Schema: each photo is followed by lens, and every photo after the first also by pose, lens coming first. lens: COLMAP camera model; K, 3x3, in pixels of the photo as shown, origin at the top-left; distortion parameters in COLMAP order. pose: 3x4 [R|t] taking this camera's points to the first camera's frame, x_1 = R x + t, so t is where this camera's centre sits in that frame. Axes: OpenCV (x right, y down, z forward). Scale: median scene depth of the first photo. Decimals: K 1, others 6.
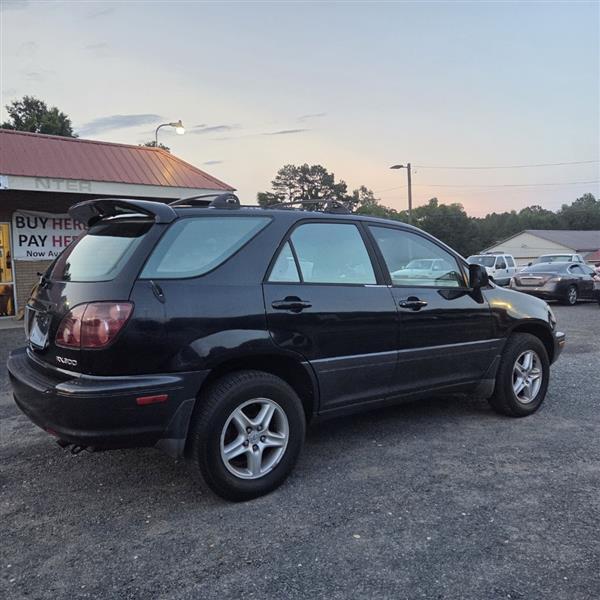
lens RADIAL K [[533.6, 0, 300.3], [0, 533.6, 293.2], [0, 0, 1]] dist [0.071110, -0.048227]
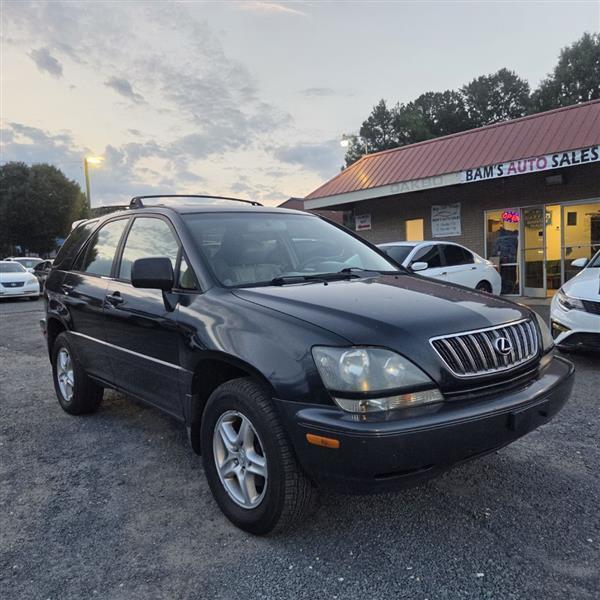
lens RADIAL K [[528.3, 0, 300.0], [0, 528.3, 300.0], [0, 0, 1]] dist [0.080204, -0.071819]
pose [[0.068786, 0.091744, -0.993404, 1.377761], [-0.019810, 0.995692, 0.090583, -0.083428], [0.997435, 0.013448, 0.070307, 1.481811]]
